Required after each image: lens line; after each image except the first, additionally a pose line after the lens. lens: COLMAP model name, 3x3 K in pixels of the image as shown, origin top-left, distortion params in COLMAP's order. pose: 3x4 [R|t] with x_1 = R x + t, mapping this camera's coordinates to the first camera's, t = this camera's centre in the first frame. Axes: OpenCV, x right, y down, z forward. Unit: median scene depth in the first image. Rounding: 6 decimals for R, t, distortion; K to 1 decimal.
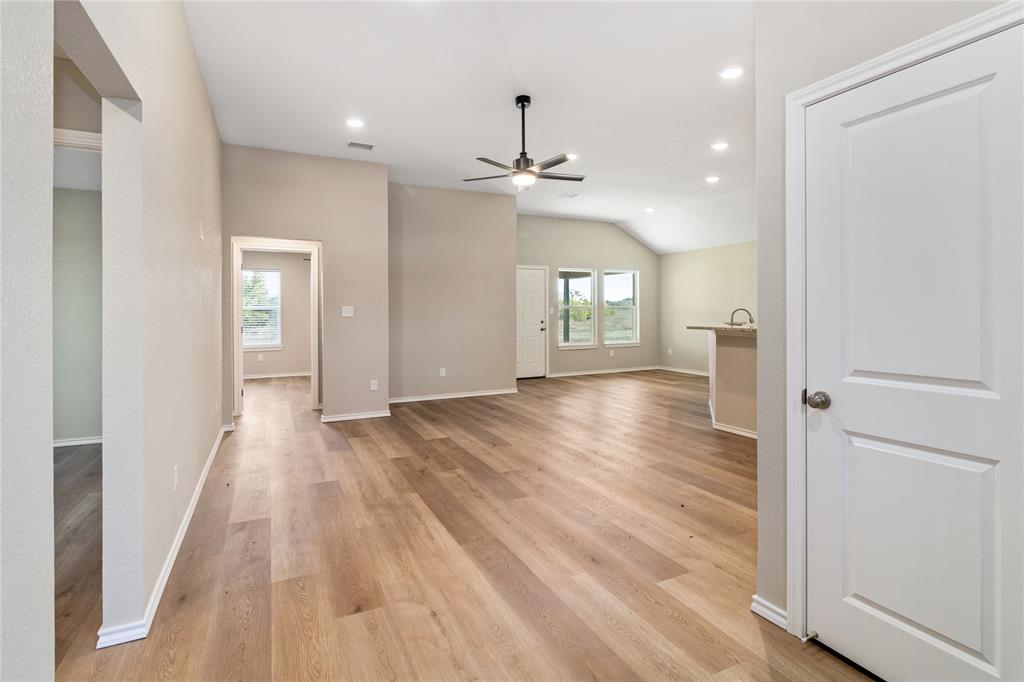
lens RADIAL K [[515.2, 0, 513.7], [0, 515.2, 312.8], [0, 0, 1]] dist [-0.000324, -0.000220]
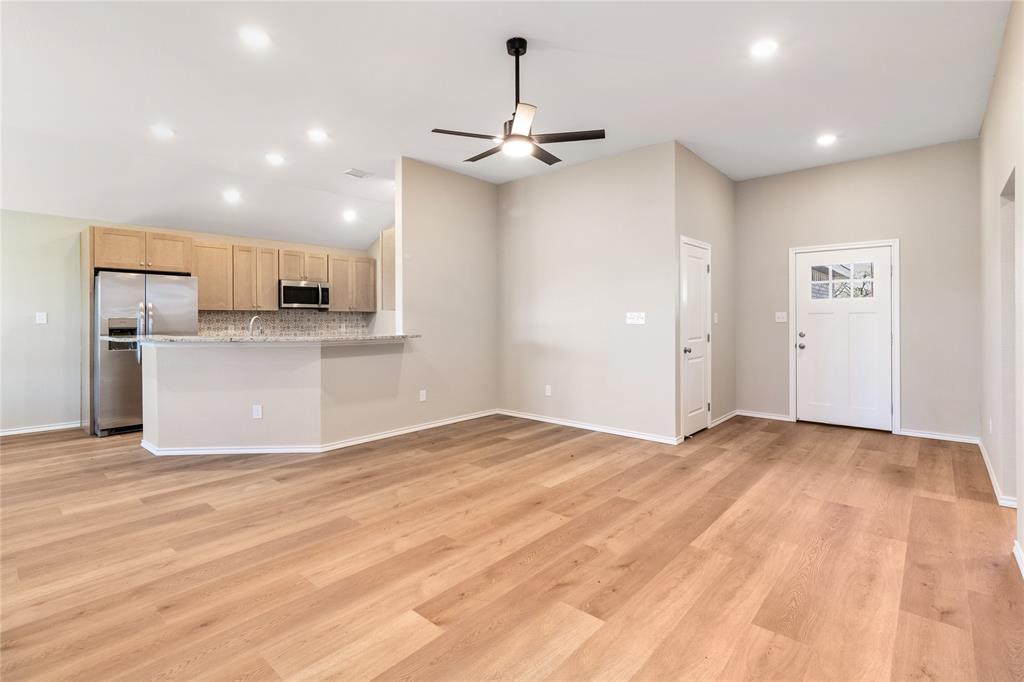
lens RADIAL K [[478.3, 0, 520.1], [0, 478.3, 319.6], [0, 0, 1]] dist [-0.000986, -0.000009]
pose [[-0.404997, 0.003853, 0.914310, -0.877375], [0.006217, 0.999980, -0.001460, -0.002018], [-0.914297, 0.005093, -0.405012, 1.770624]]
